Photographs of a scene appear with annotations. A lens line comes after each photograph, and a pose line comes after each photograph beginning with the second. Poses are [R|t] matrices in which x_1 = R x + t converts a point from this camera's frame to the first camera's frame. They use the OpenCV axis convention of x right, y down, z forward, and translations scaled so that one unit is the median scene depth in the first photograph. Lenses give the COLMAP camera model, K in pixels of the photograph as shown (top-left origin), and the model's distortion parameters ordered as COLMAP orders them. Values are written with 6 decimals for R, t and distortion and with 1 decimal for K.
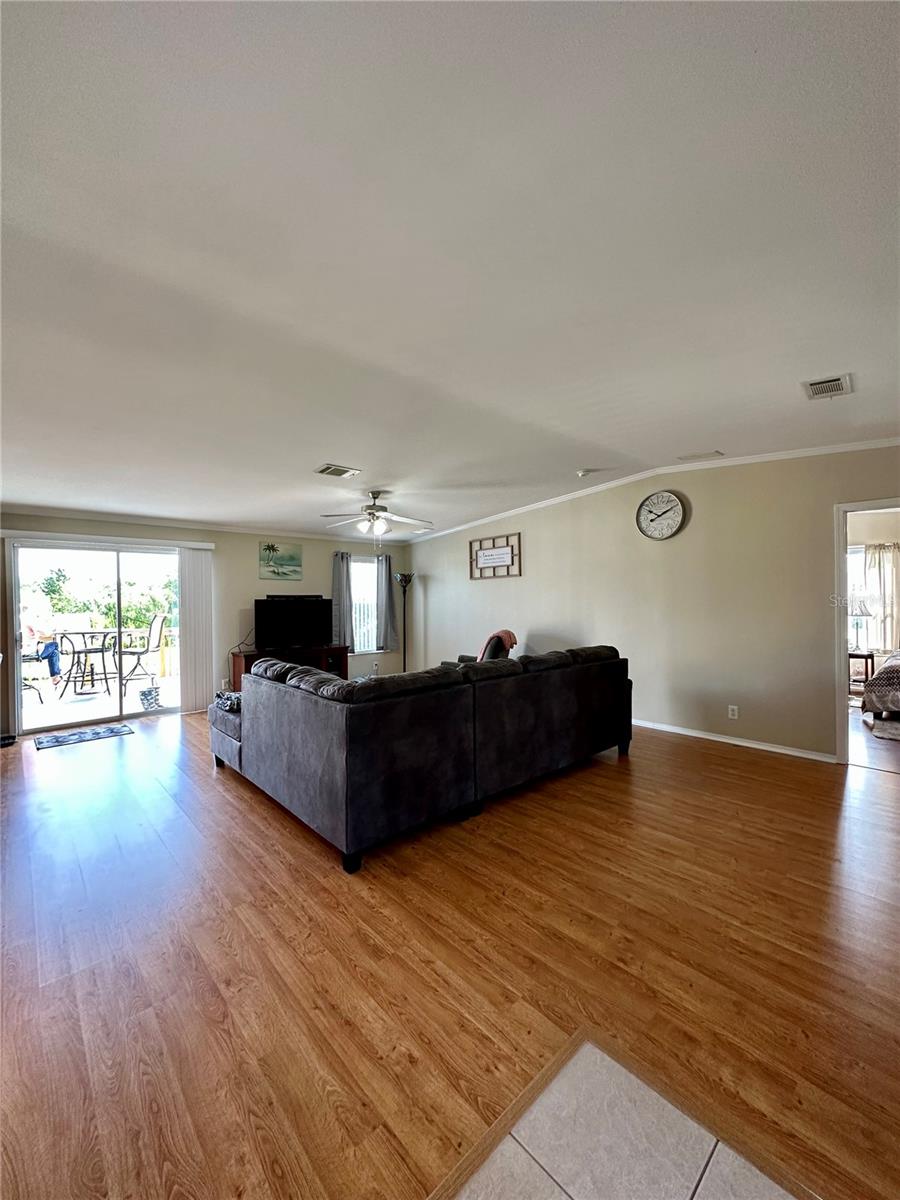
lens RADIAL K [[478.9, 0, 451.0], [0, 478.9, 606.3], [0, 0, 1]] dist [-0.000702, 0.000205]
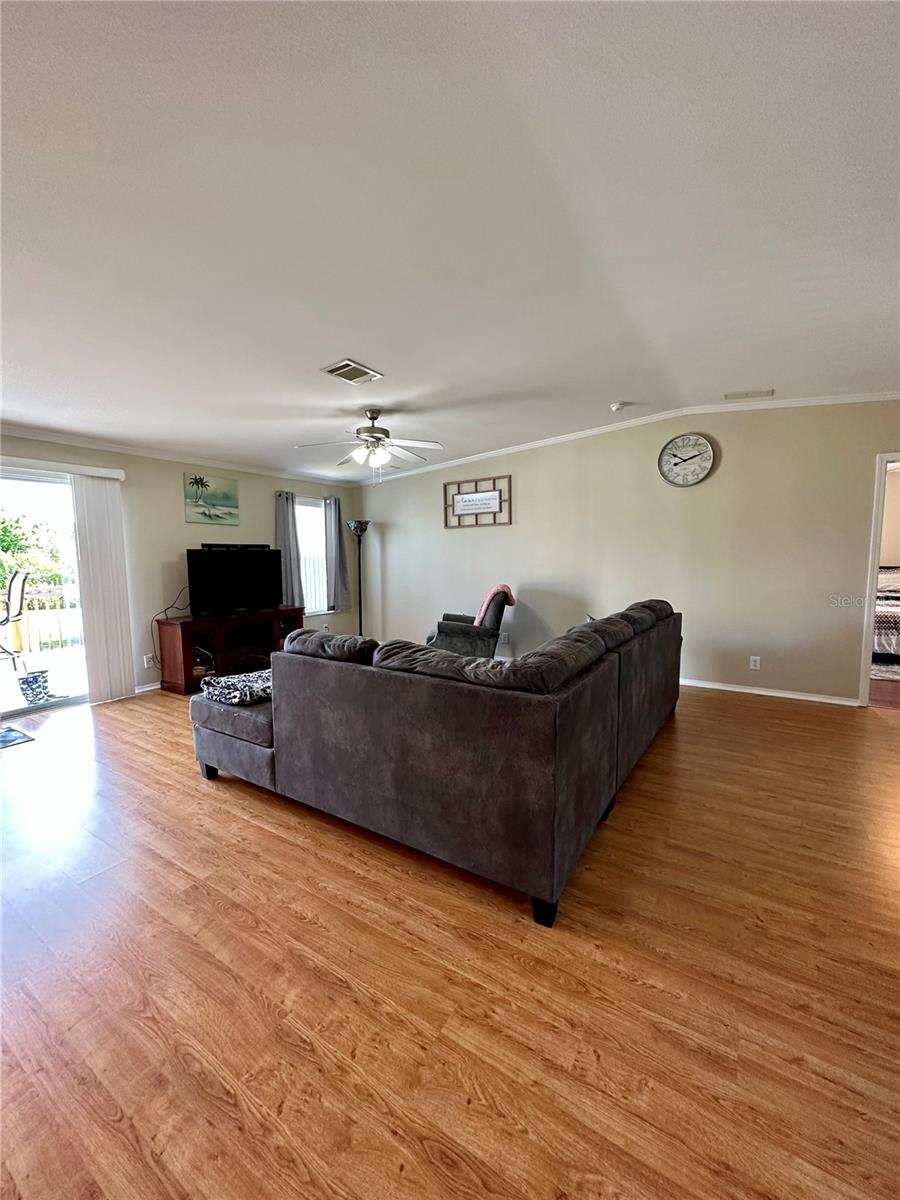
lens RADIAL K [[478.9, 0, 454.7], [0, 478.9, 606.2], [0, 0, 1]] dist [-0.000702, 0.000205]
pose [[0.965099, -0.026392, 0.260553, -0.241421], [0.001861, 0.995575, 0.093953, 0.006098], [-0.261880, -0.090189, 0.960877, 0.181510]]
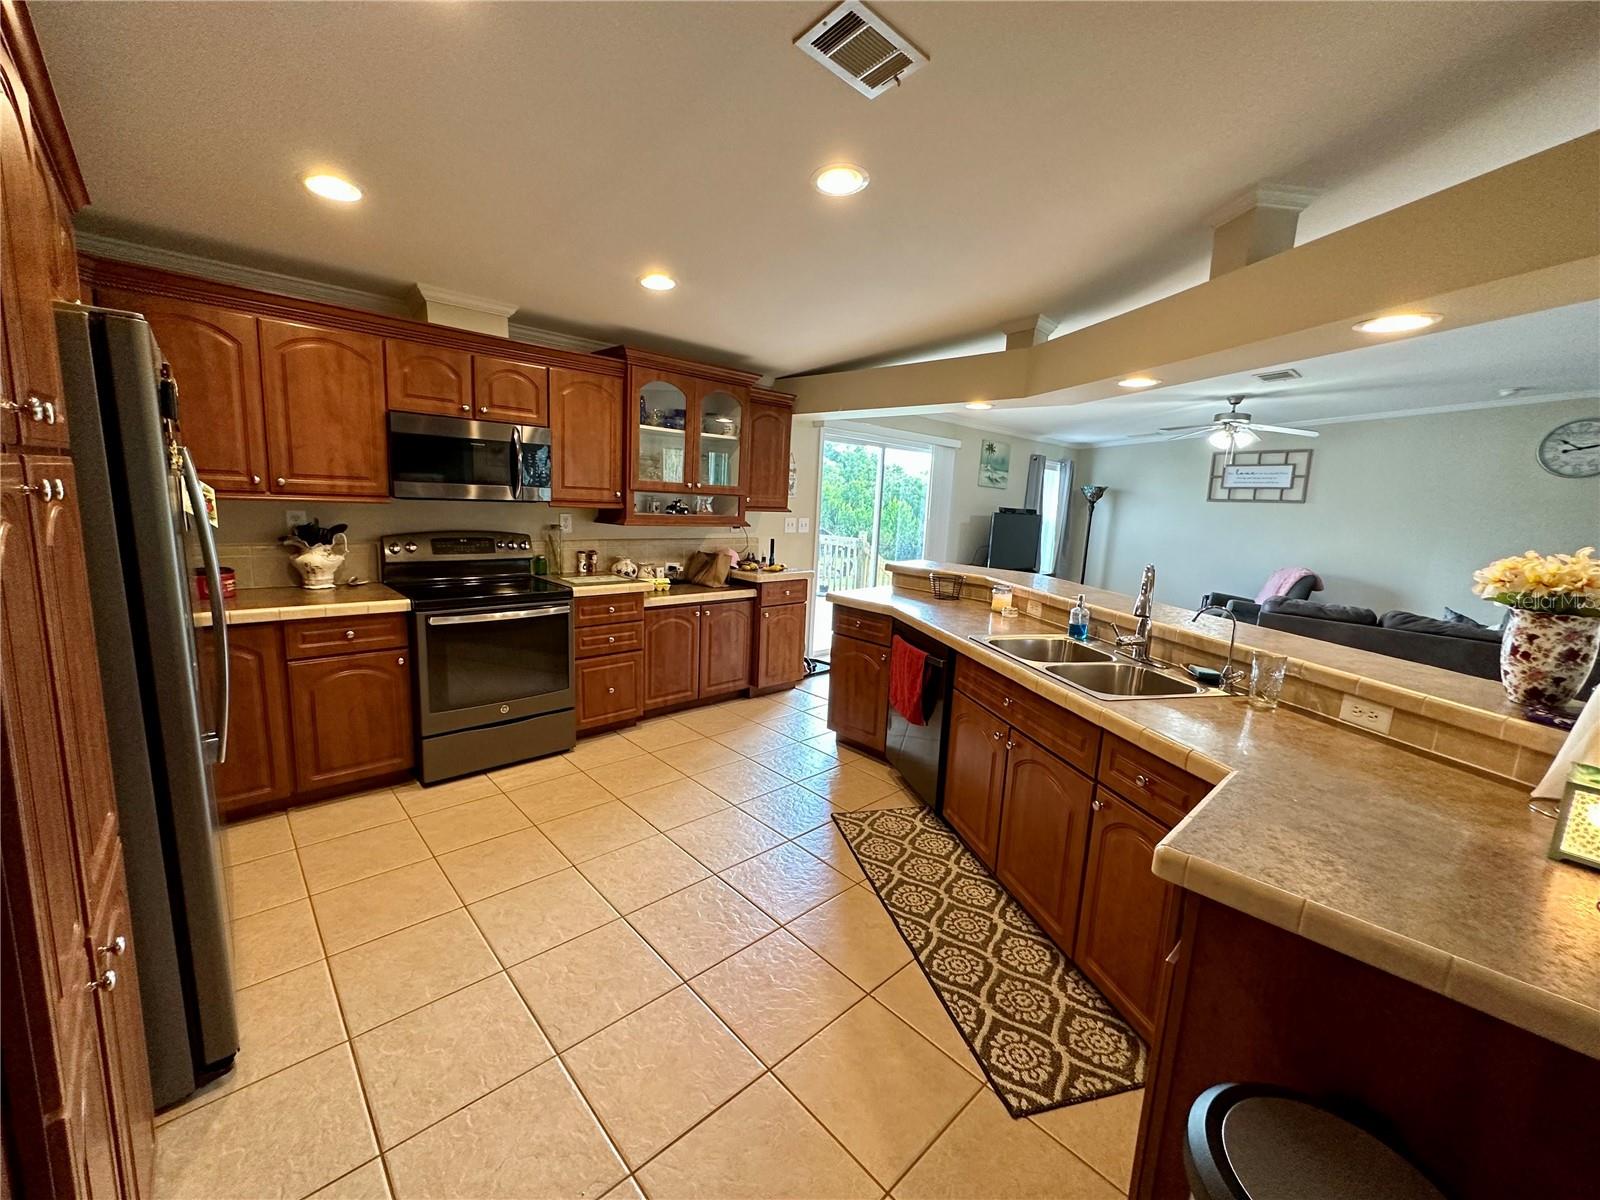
lens RADIAL K [[638.5, 0, 808.2], [0, 638.5, 597.8], [0, 0, 1]] dist [-0.000702, 0.000205]
pose [[0.998092, 0.057315, 0.022969, -0.899577], [-0.059906, 0.988987, 0.135334, 0.001762], [-0.014960, -0.136452, 0.990534, -0.130761]]
